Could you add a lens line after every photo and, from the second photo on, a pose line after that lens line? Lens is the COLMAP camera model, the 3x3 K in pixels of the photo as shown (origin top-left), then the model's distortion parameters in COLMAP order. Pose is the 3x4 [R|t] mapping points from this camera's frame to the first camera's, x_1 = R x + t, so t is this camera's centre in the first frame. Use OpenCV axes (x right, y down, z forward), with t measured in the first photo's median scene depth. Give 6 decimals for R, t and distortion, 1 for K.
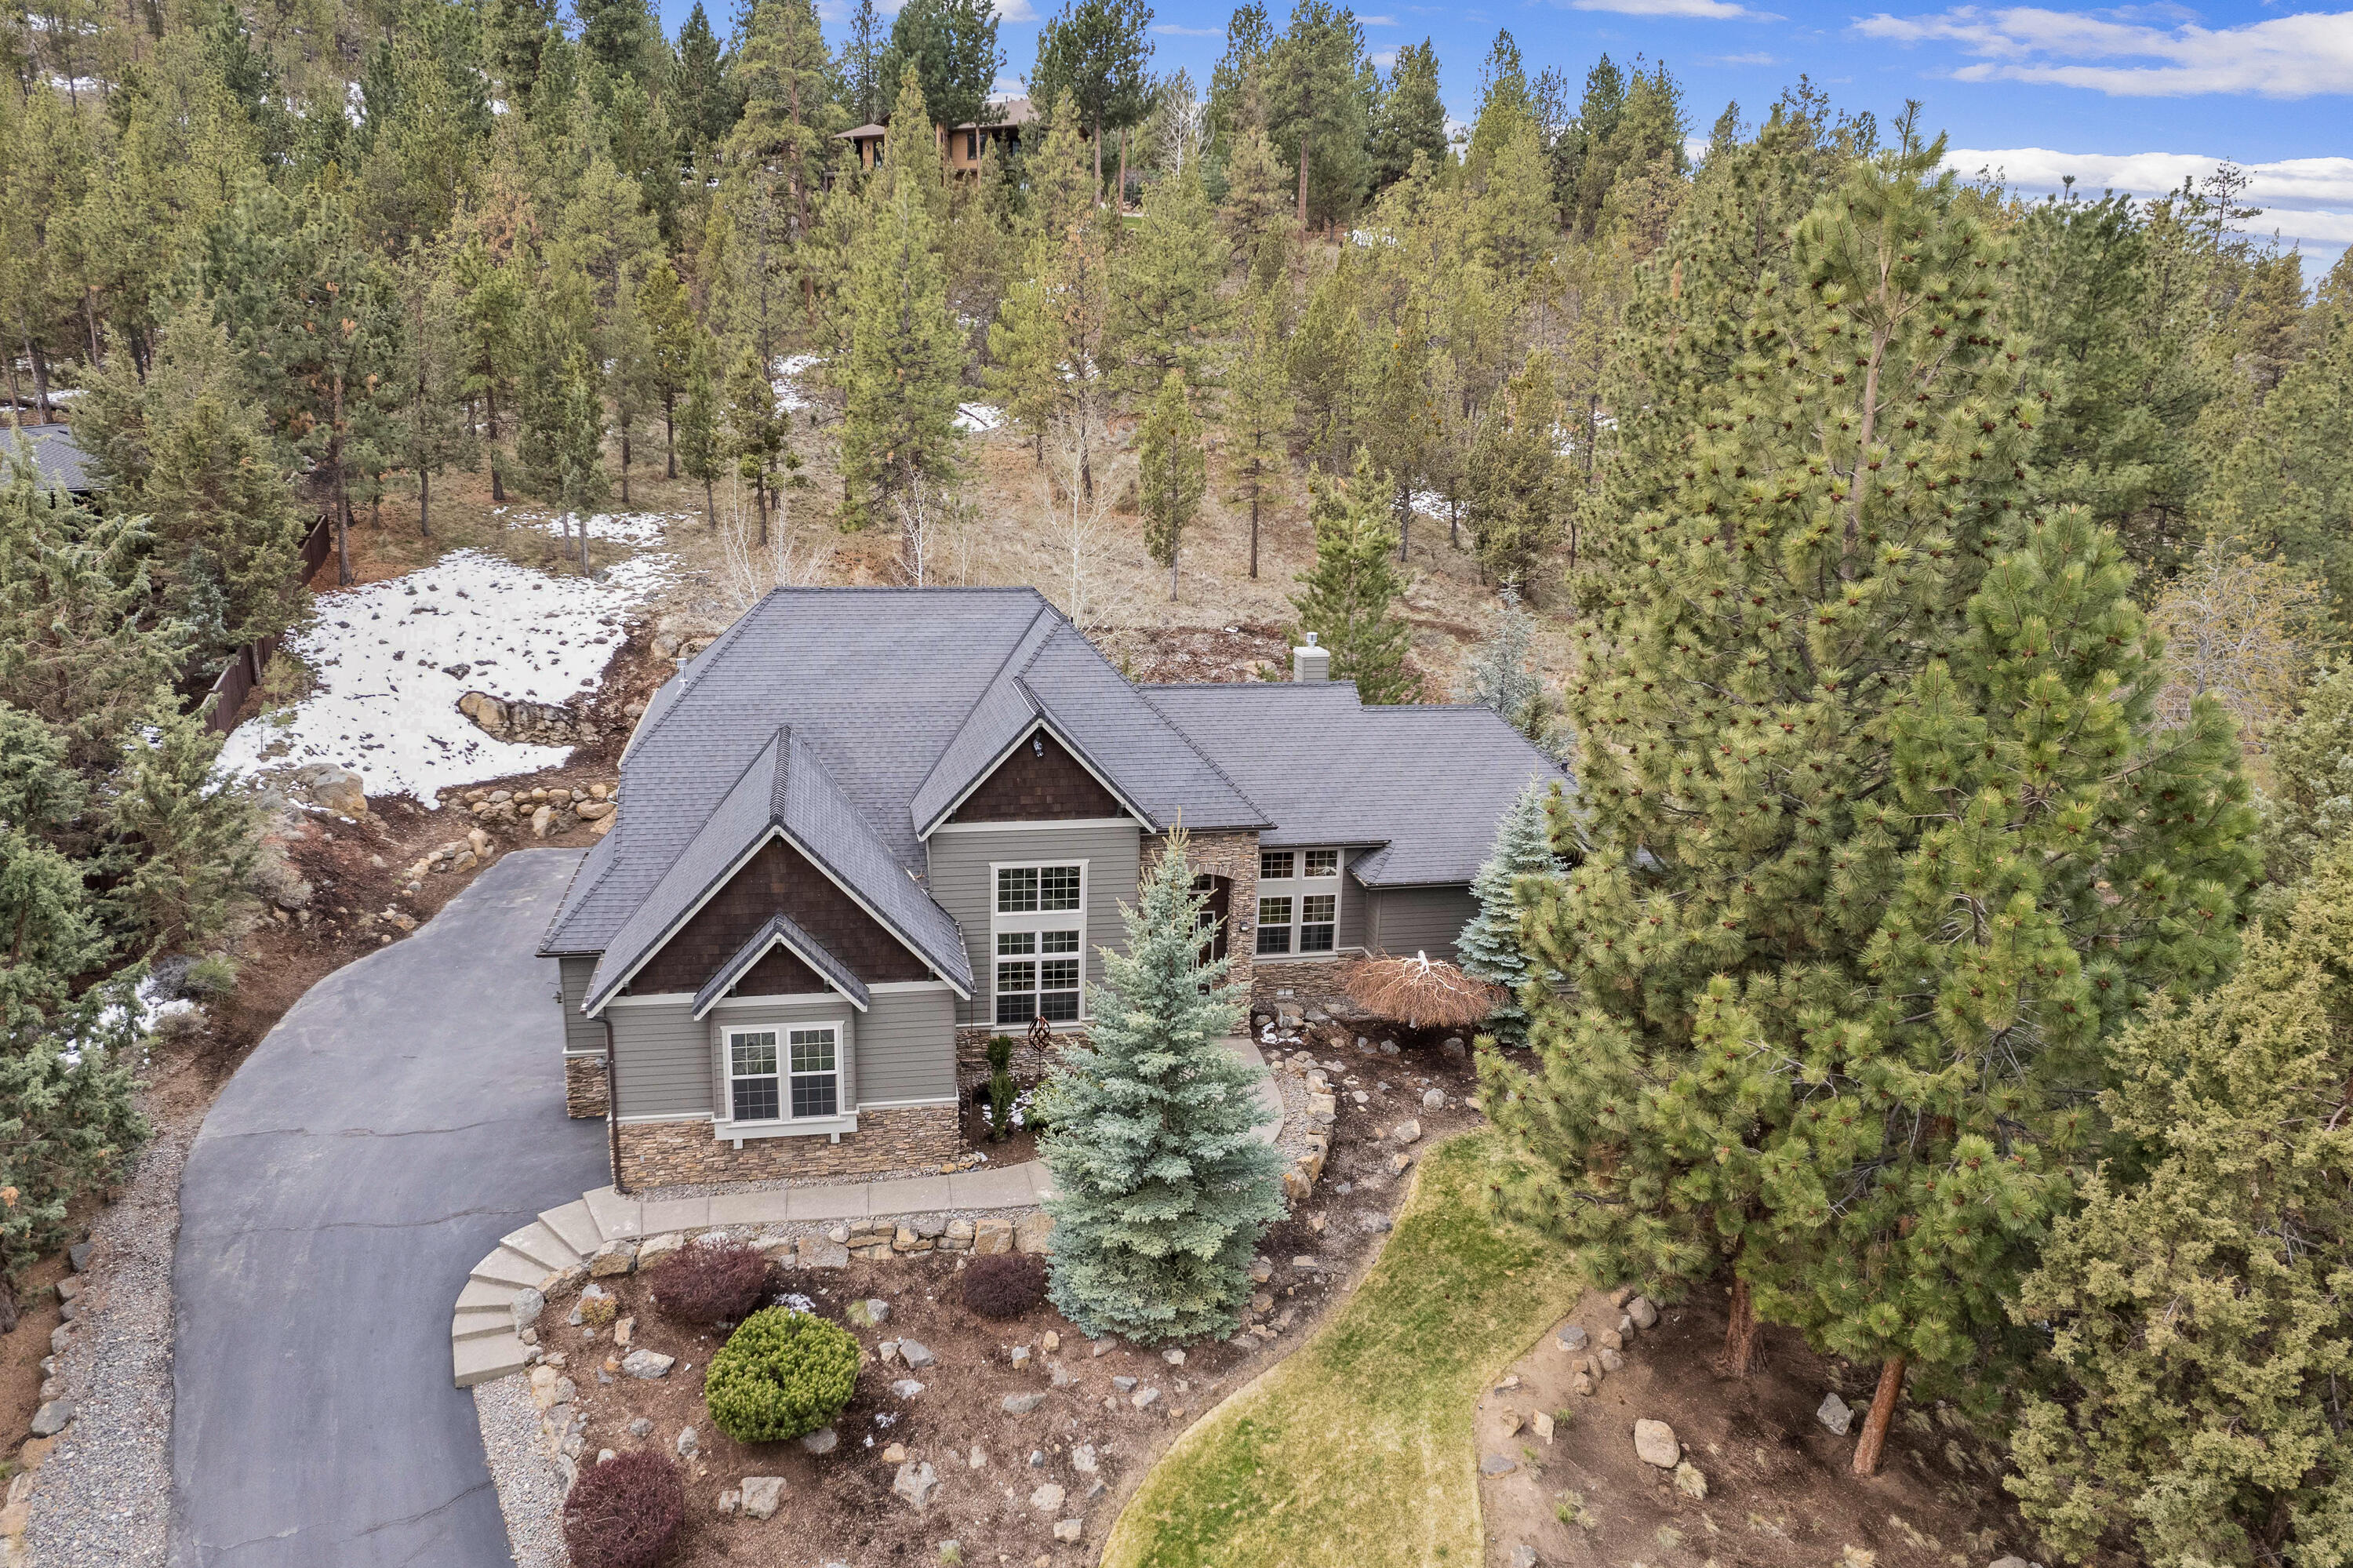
lens RADIAL K [[1680.5, 0, 1198.7], [0, 1680.5, 776.4], [0, 0, 1]] dist [-0.078280, 0.076834]
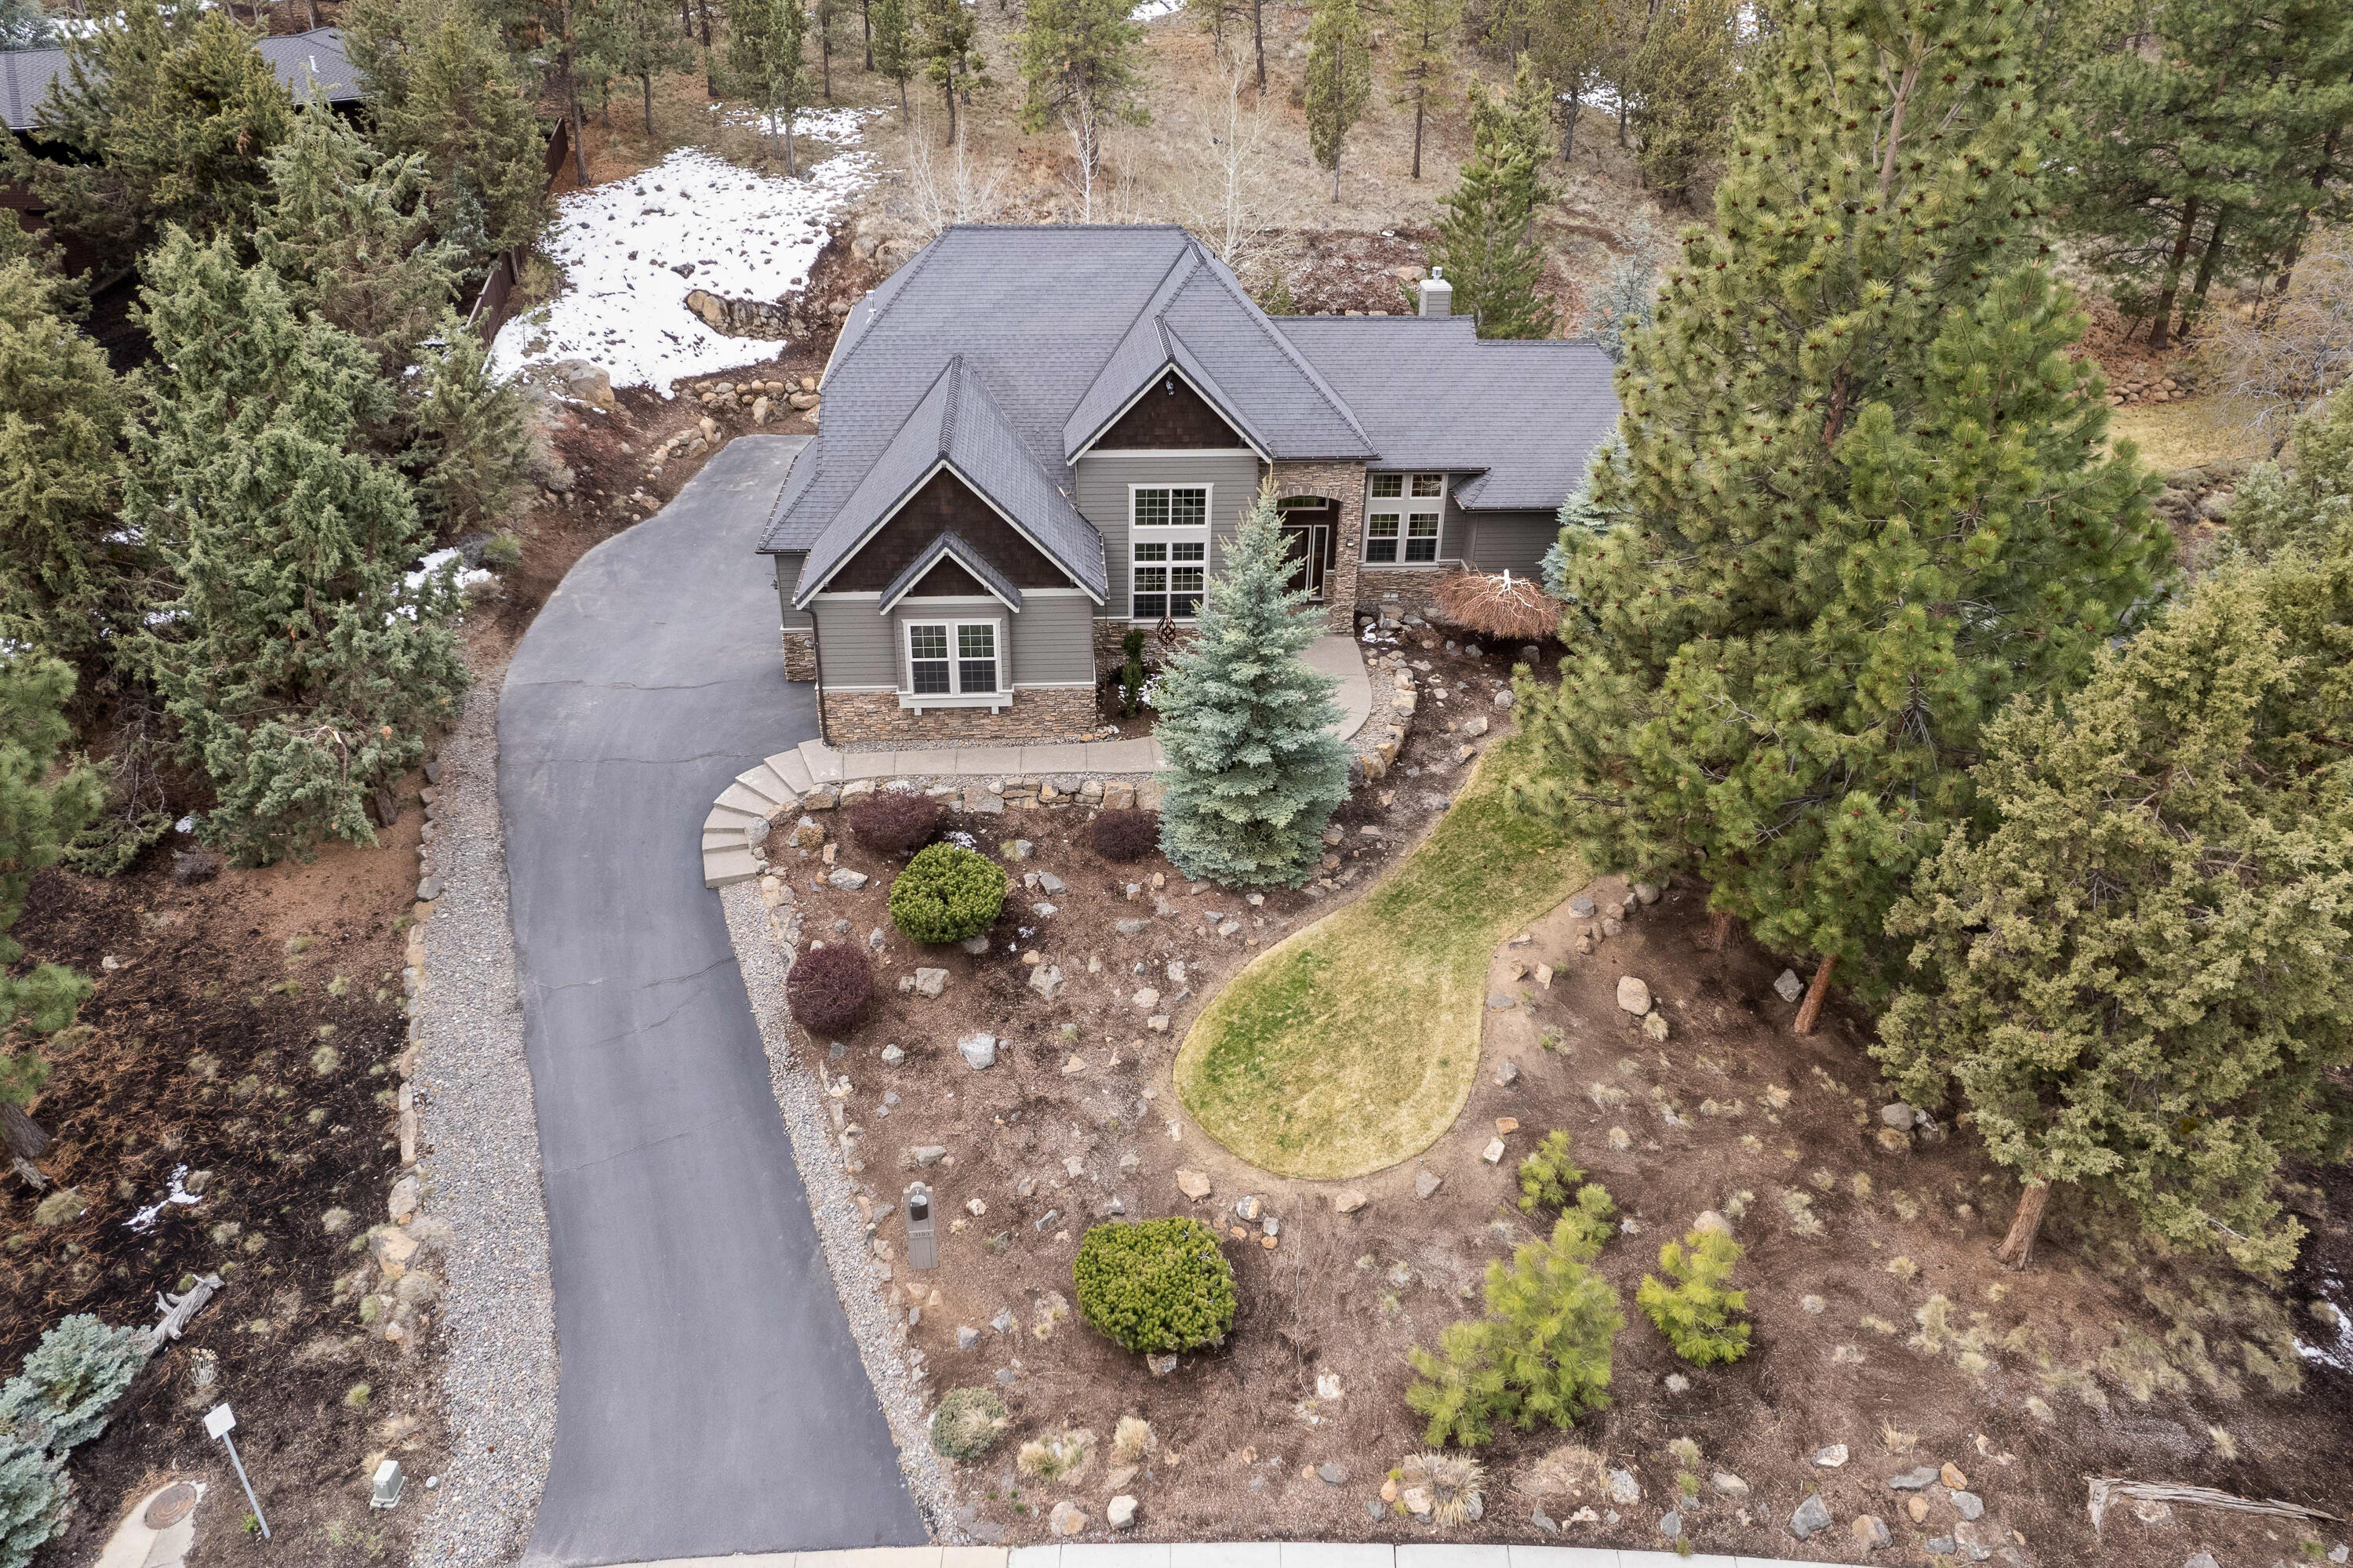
lens RADIAL K [[1547.9, 0, 1154.4], [0, 1547.9, 762.2], [0, 0, 1]] dist [-0.048316, 0.021069]
pose [[0.990485, 0.059356, -0.124161, 0.046703], [-0.025202, 0.965182, 0.260361, -0.050925], [0.135292, -0.254755, 0.957495, -0.096234]]
